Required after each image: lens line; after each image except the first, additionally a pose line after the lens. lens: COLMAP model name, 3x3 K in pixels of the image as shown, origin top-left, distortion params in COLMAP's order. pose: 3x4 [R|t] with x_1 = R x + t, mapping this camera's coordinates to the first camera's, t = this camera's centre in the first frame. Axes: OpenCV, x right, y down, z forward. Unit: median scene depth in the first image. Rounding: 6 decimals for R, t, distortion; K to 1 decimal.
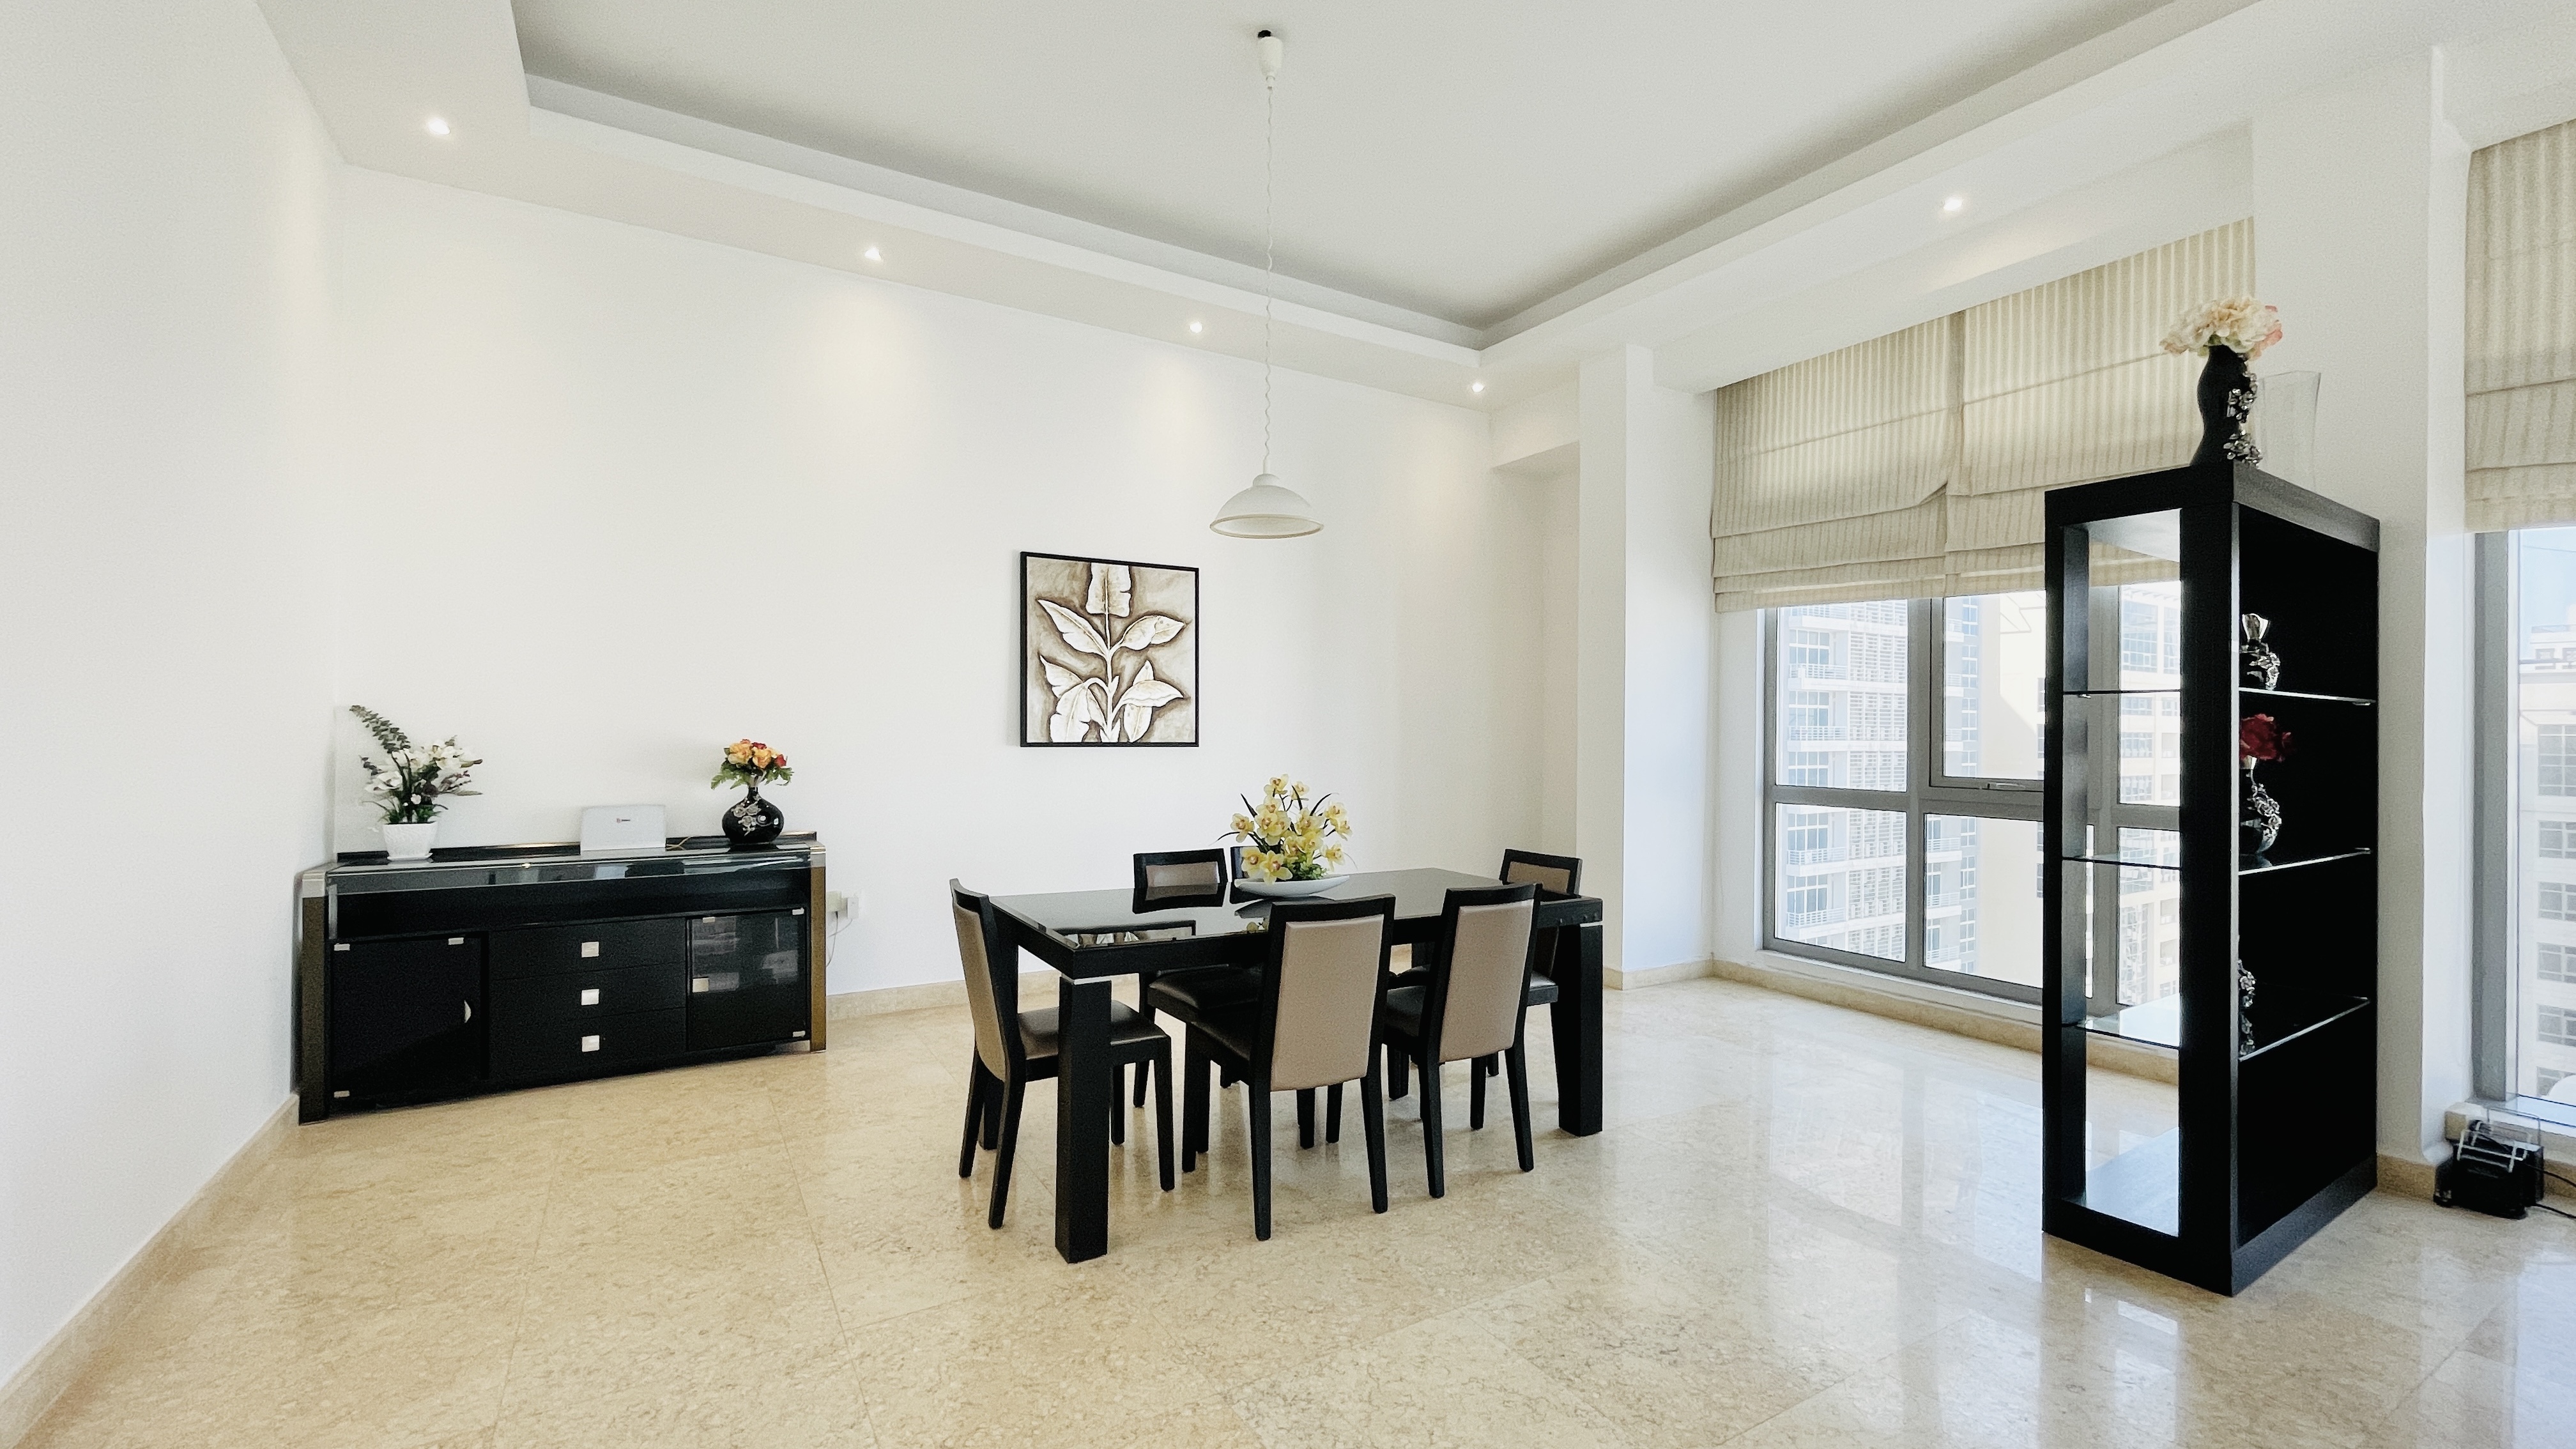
lens RADIAL K [[1076.4, 0, 1288.0], [0, 1076.4, 724.5], [0, 0, 1]] dist [0.010955, -0.000150]
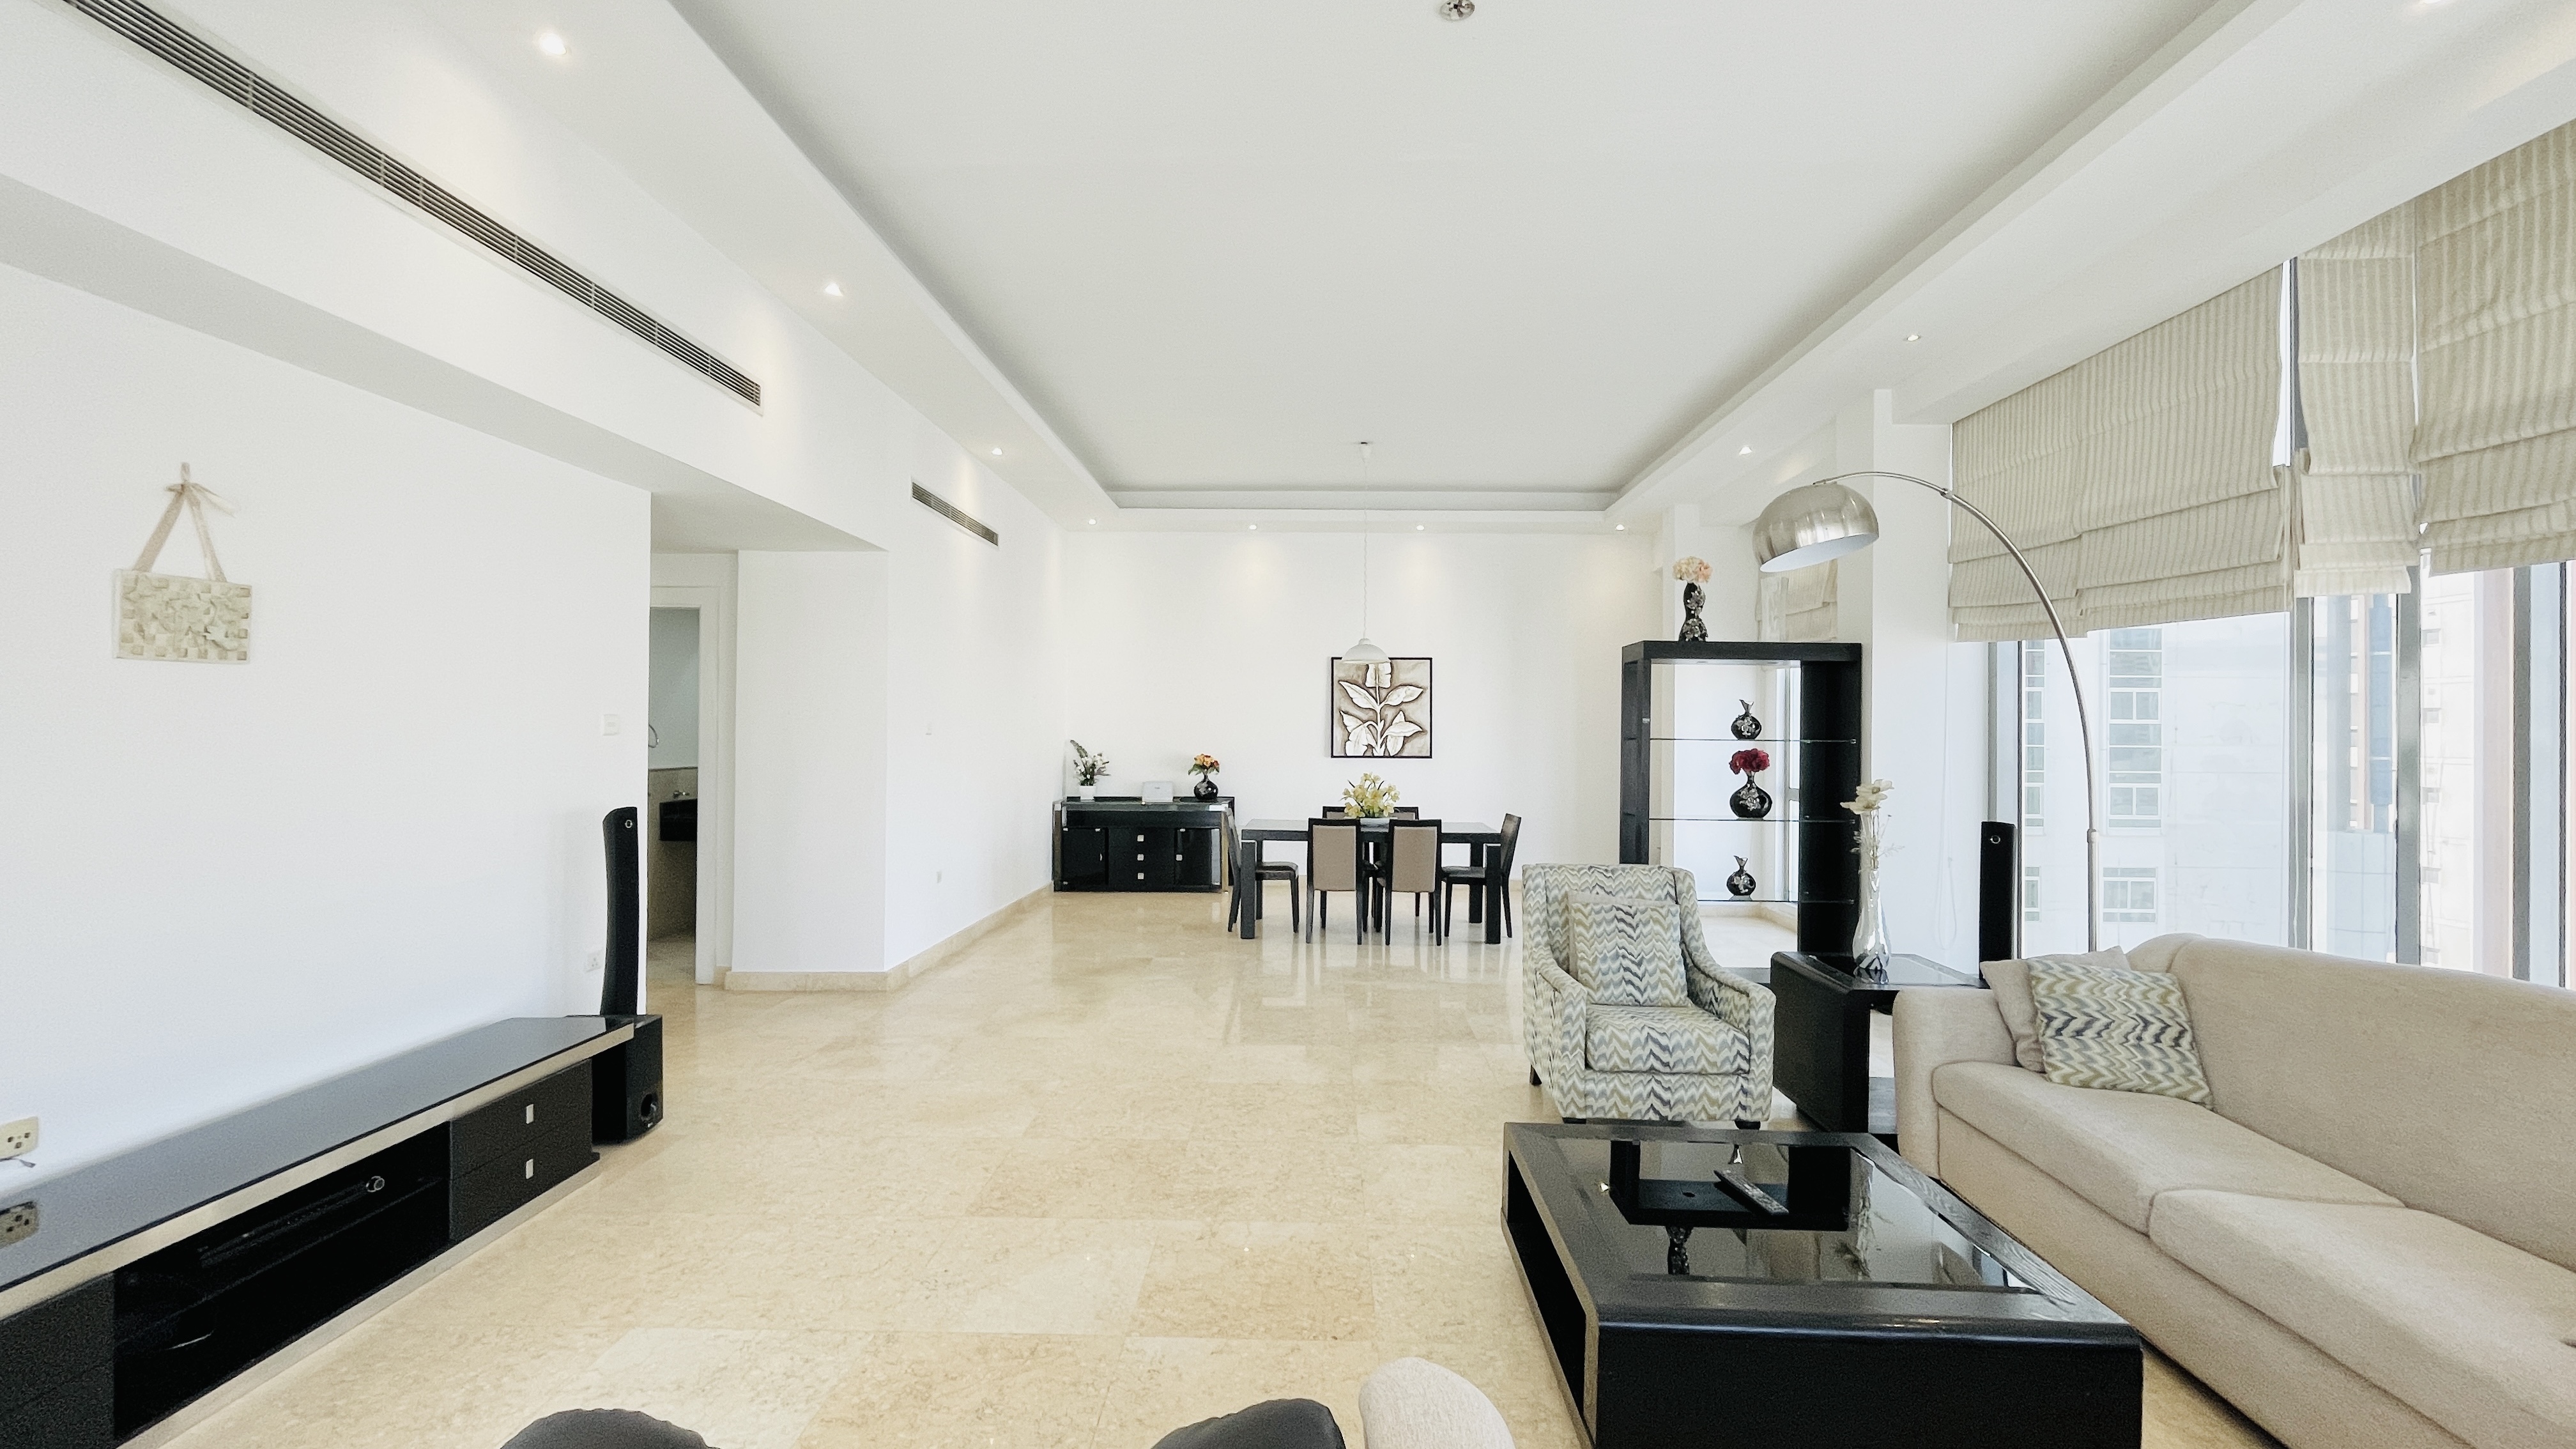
lens RADIAL K [[1076.4, 0, 1288.0], [0, 1076.4, 724.5], [0, 0, 1]] dist [0.010955, -0.000150]
pose [[0.844686, -0.005182, -0.535237, 0.715391], [0.004439, 0.999987, -0.002675, -0.033830], [0.535244, -0.000117, 0.844698, -0.671415]]
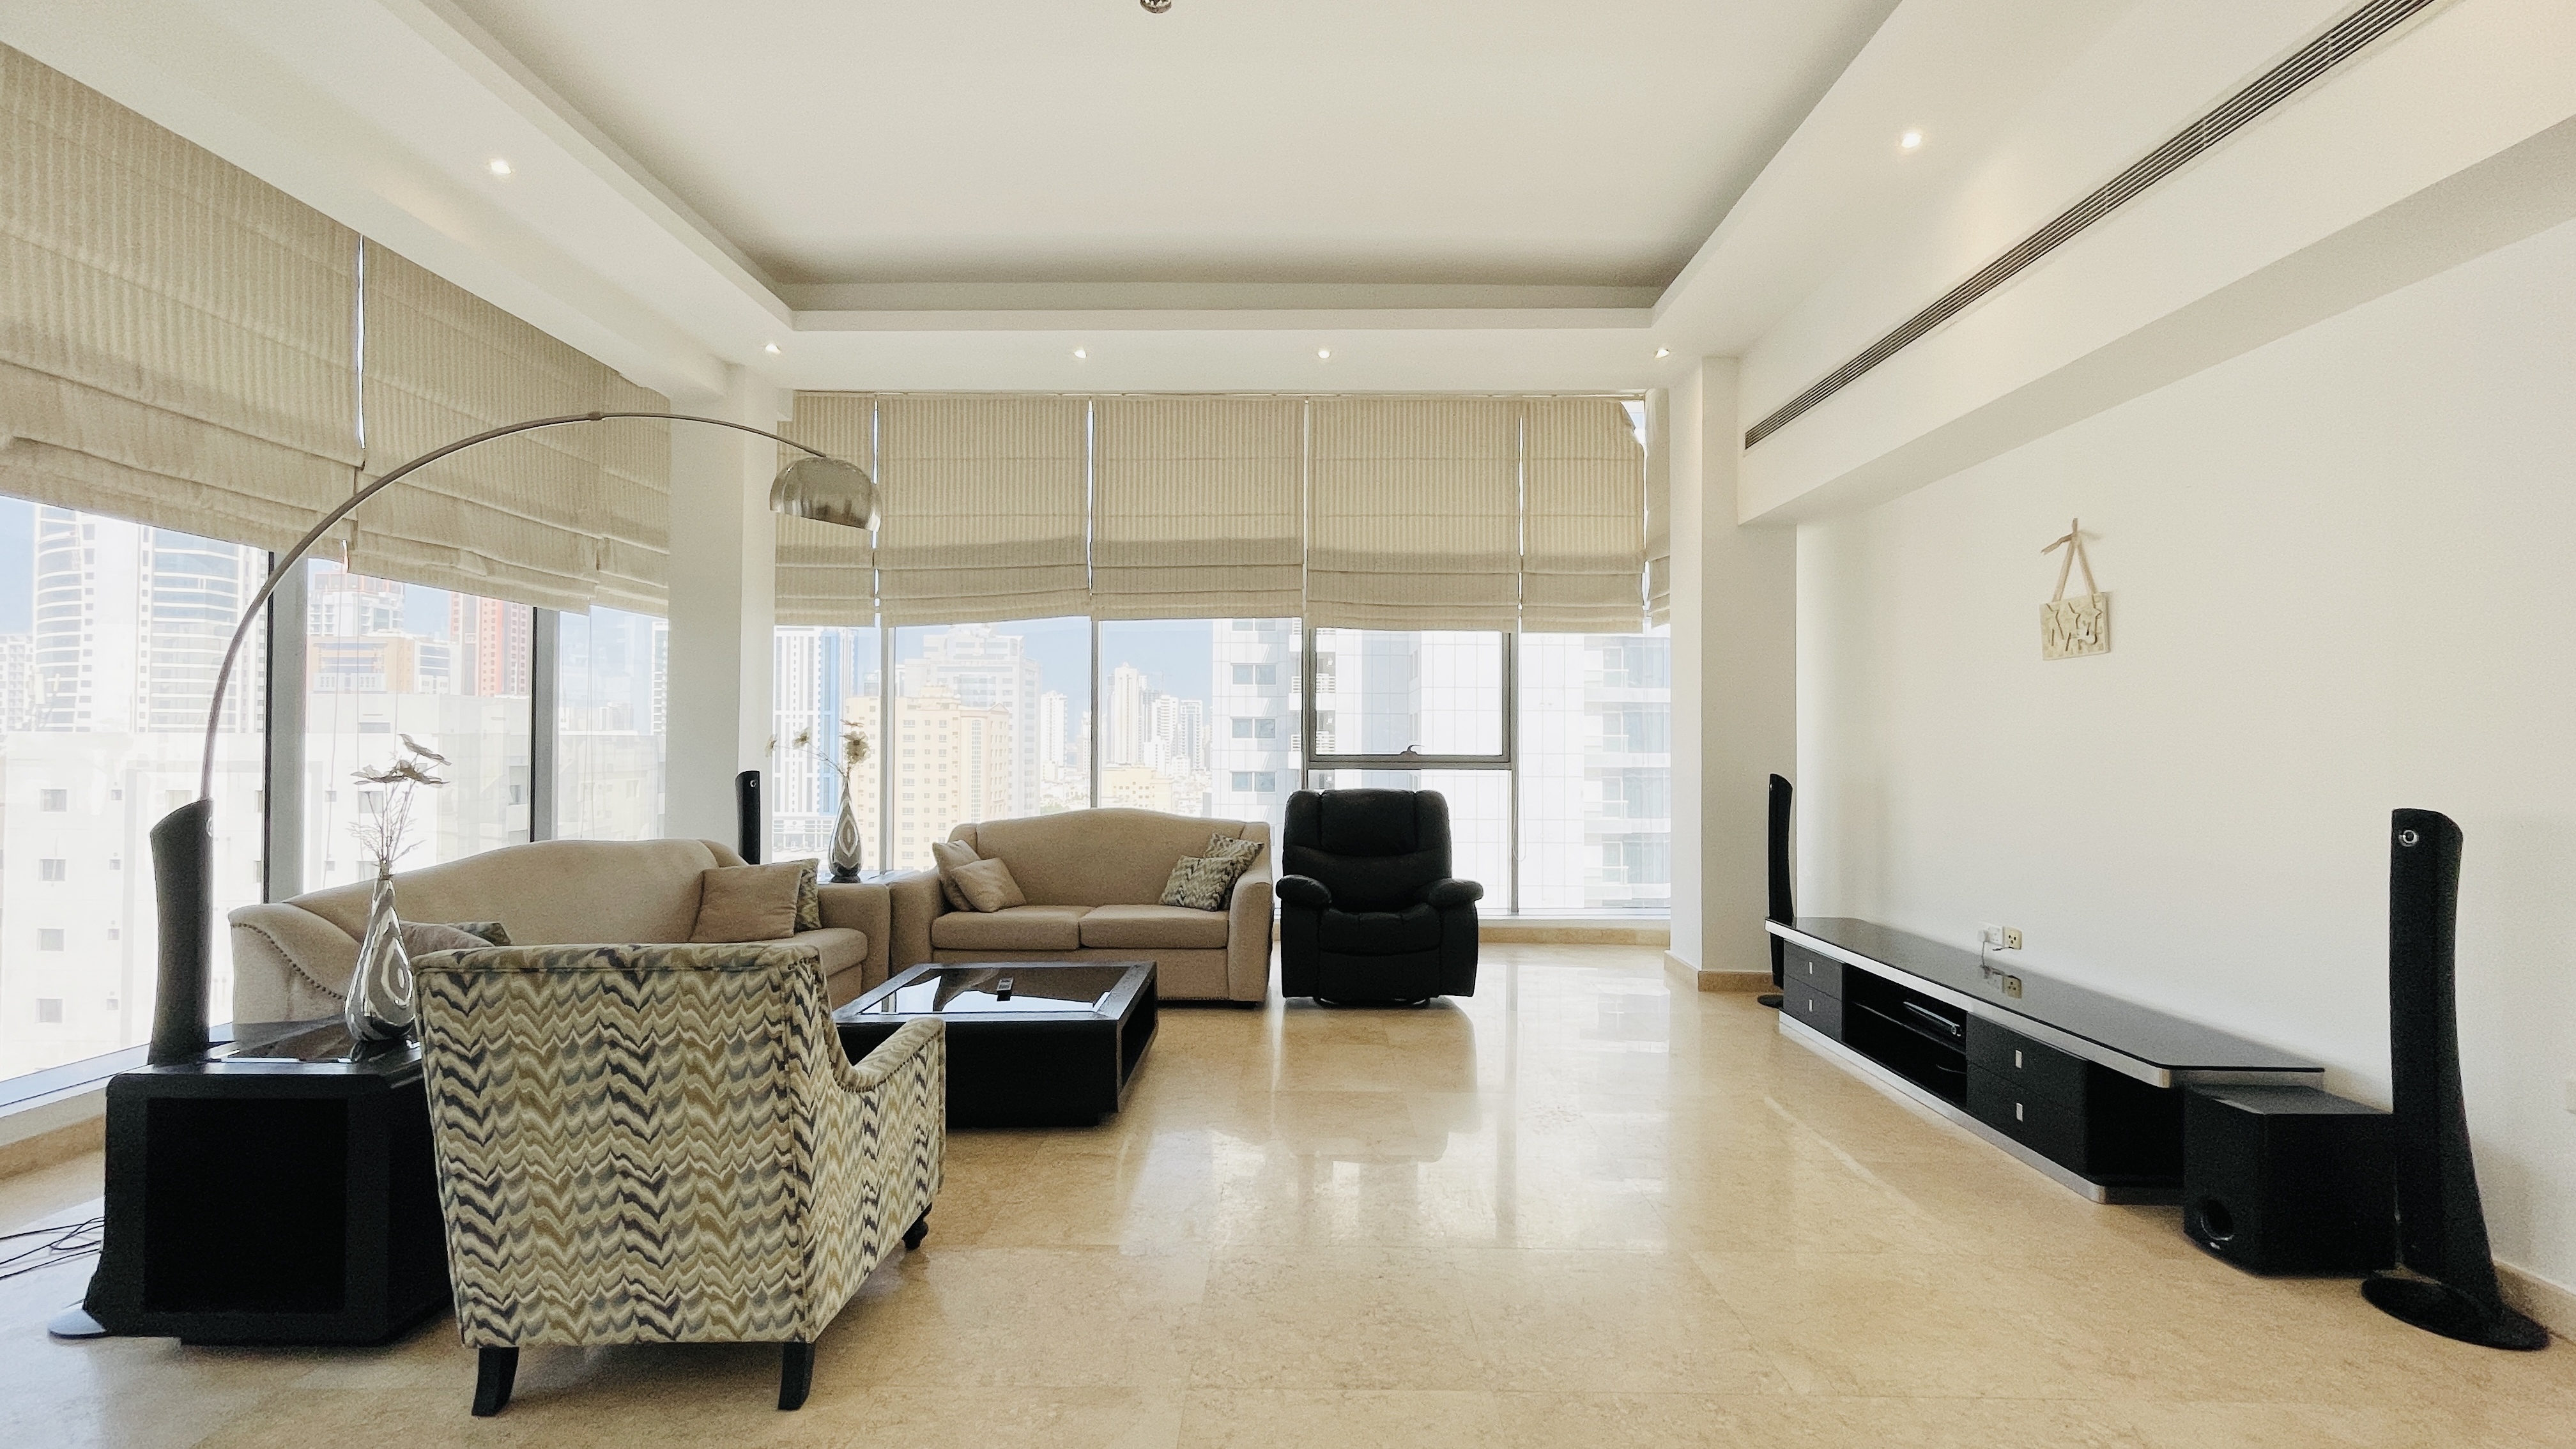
lens RADIAL K [[1076.4, 0, 1288.0], [0, 1076.4, 724.5], [0, 0, 1]] dist [0.010955, -0.000150]
pose [[-0.851443, -0.004350, 0.524430, -0.804028], [-0.014440, 0.999781, -0.015150, 0.039439], [-0.524249, -0.020472, -0.851319, 1.814481]]
